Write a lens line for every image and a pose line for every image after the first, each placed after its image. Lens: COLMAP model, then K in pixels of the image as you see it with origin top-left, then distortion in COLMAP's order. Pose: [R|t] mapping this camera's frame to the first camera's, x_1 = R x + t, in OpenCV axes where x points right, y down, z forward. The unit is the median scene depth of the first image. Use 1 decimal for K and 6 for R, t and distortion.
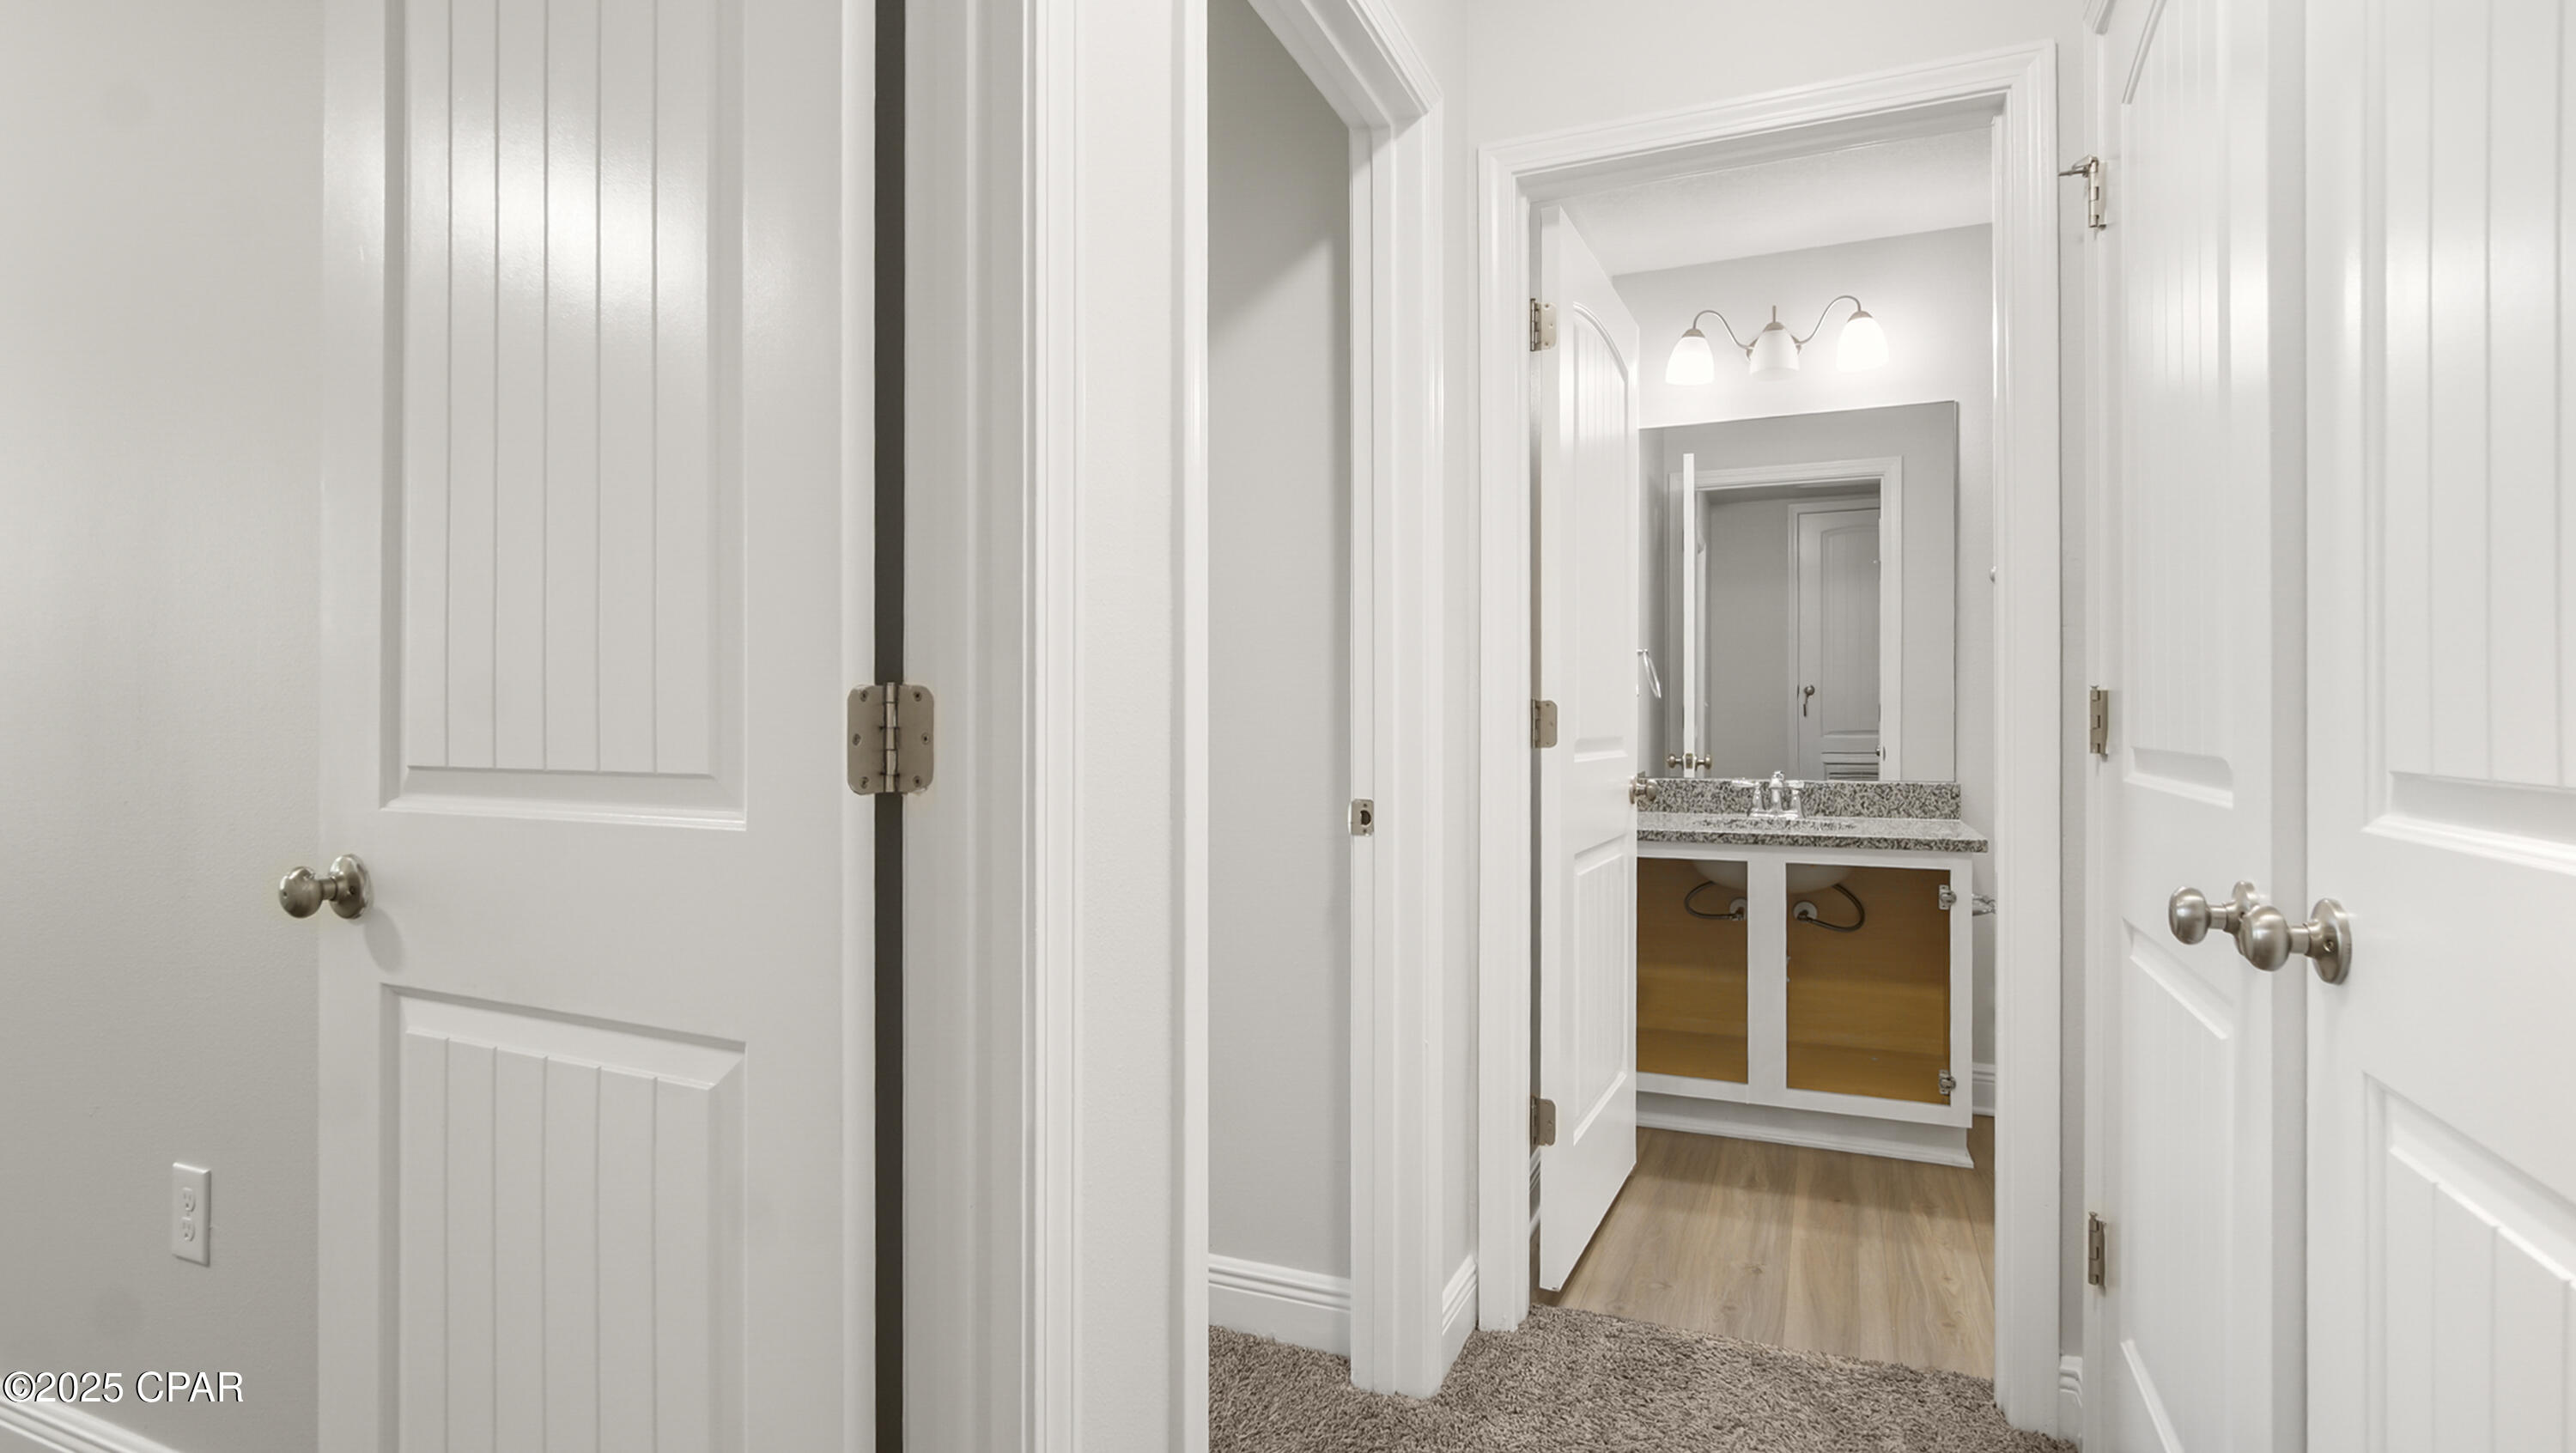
lens RADIAL K [[1281.0, 0, 1297.9], [0, 1281.0, 708.9], [0, 0, 1]] dist [0.002879, 0.000911]
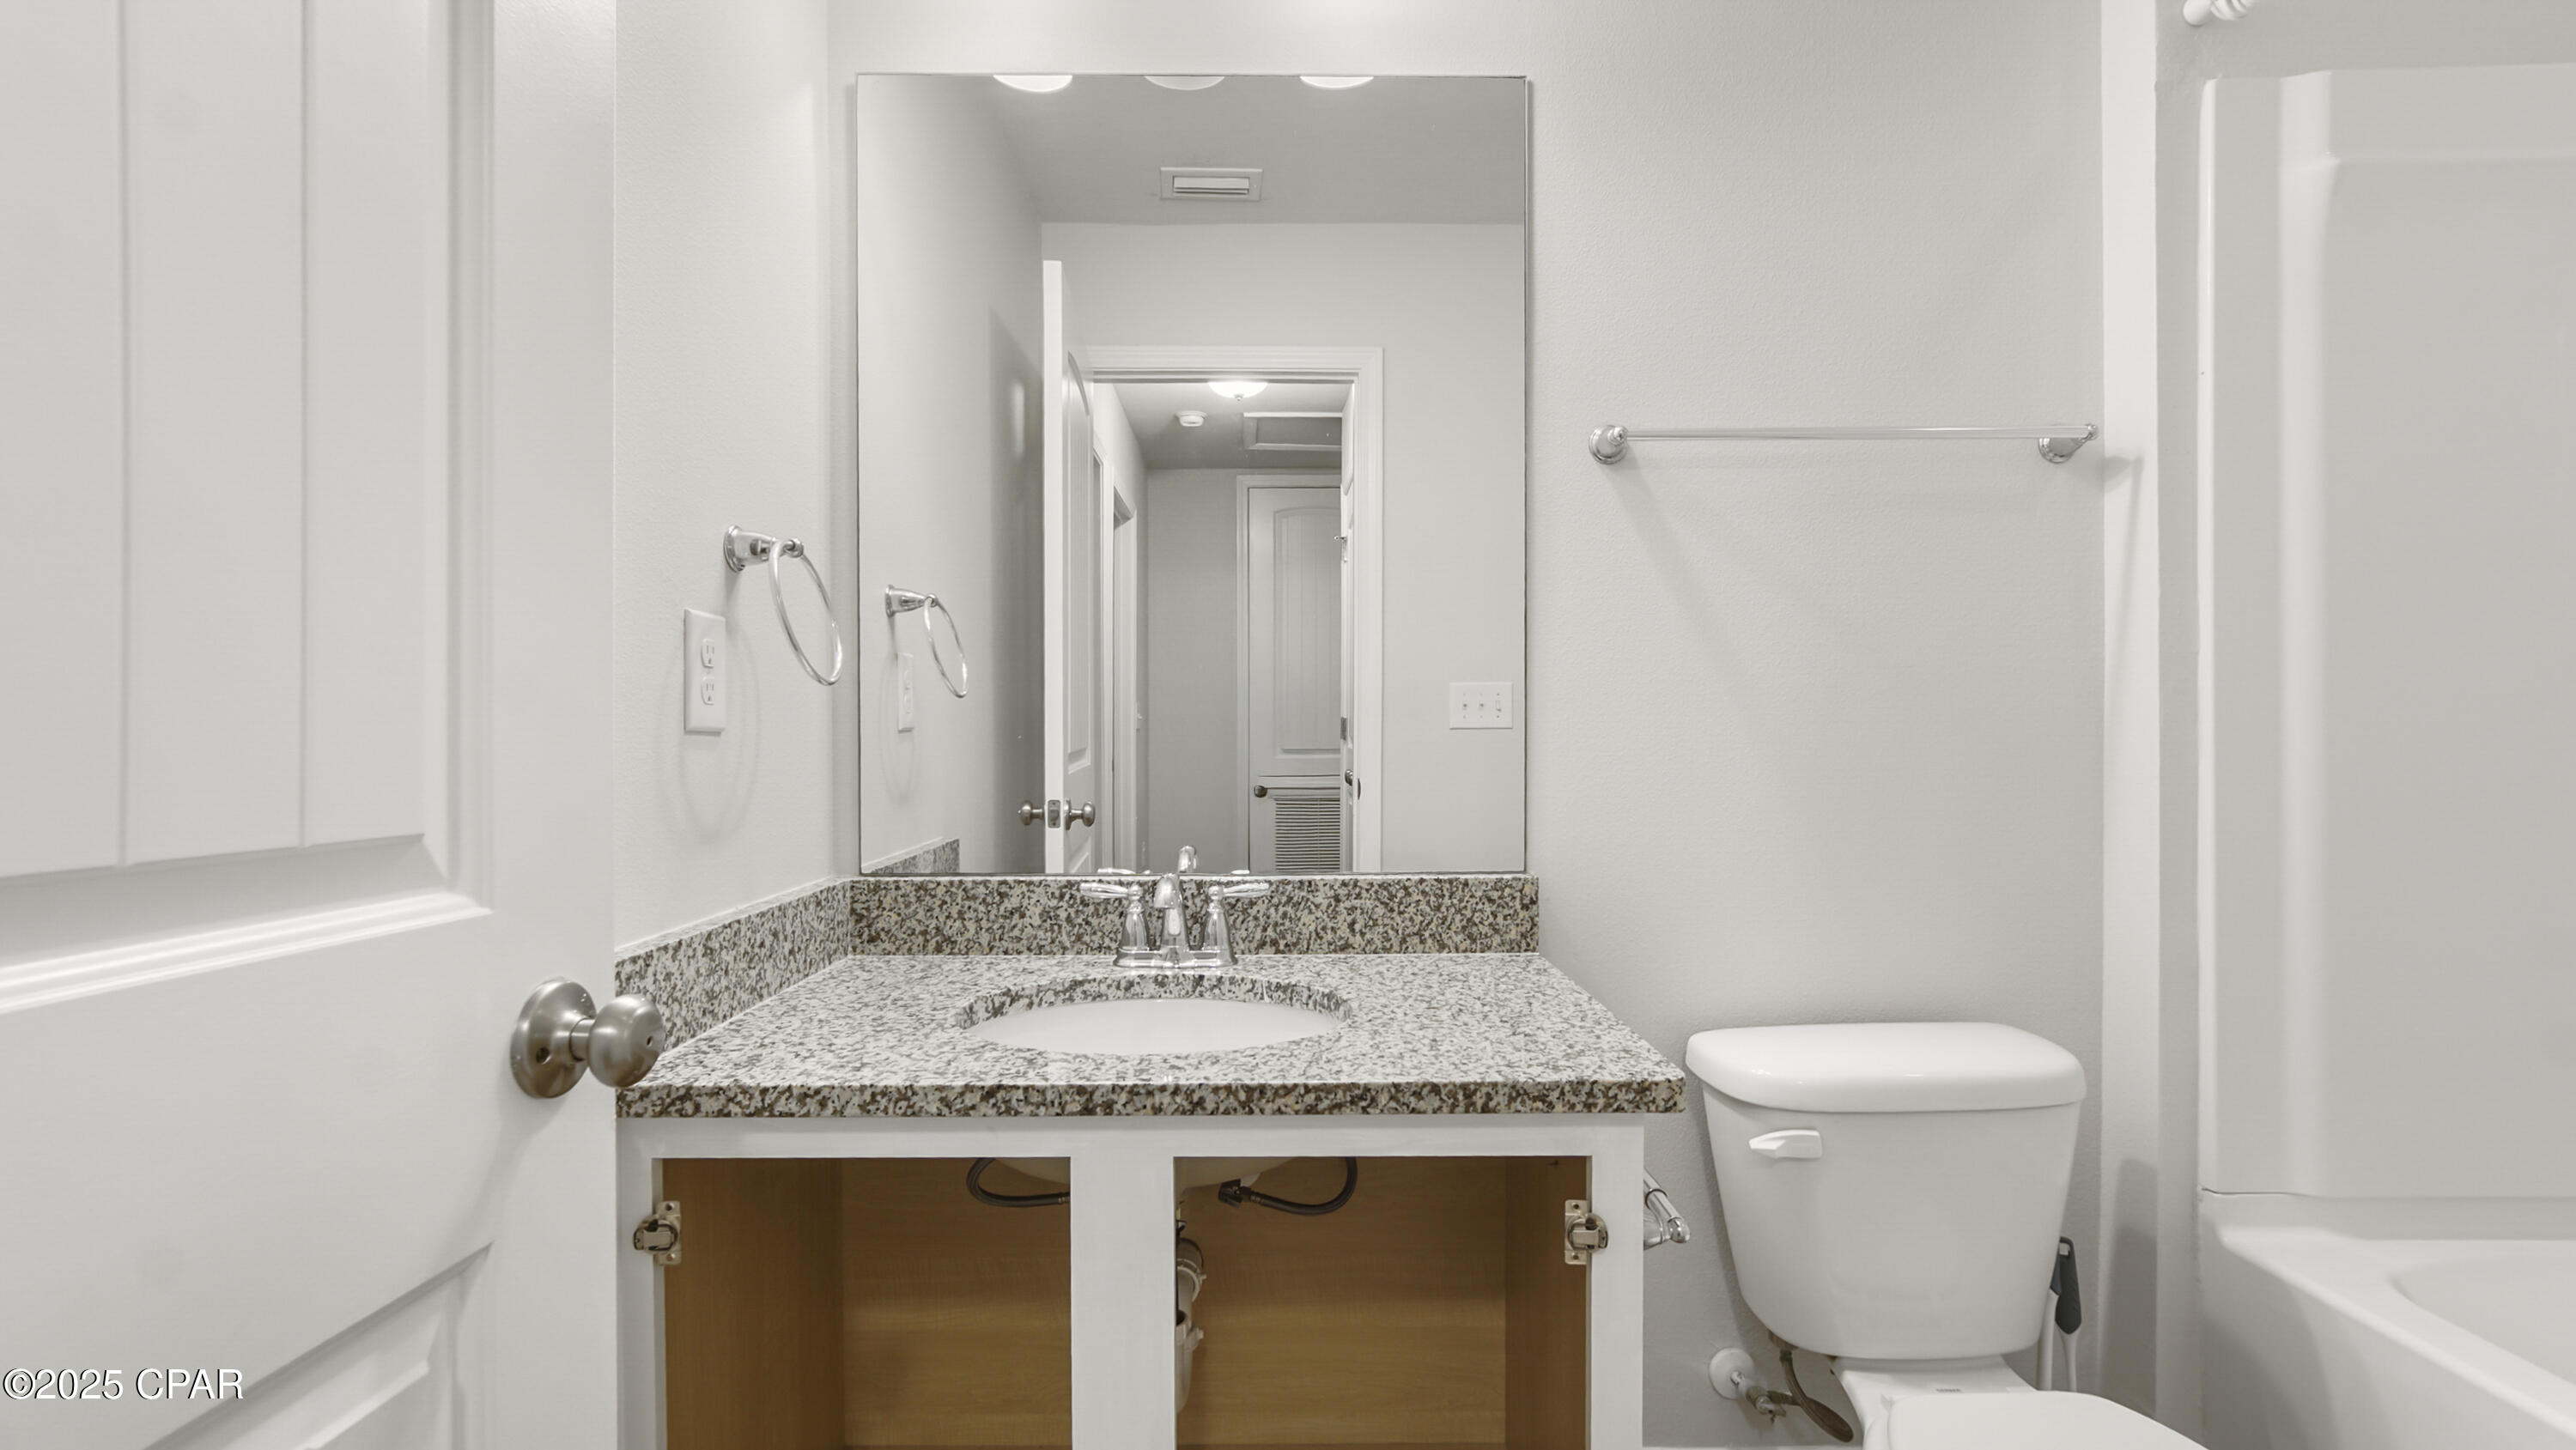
lens RADIAL K [[1280.8, 0, 1286.4], [0, 1280.8, 700.0], [0, 0, 1]] dist [0.002879, 0.000911]
pose [[0.922155, 0.011902, 0.386638, 0.243468], [-0.004266, 0.999779, -0.020604, 0.002240], [-0.386798, 0.017351, 0.922001, 0.592553]]
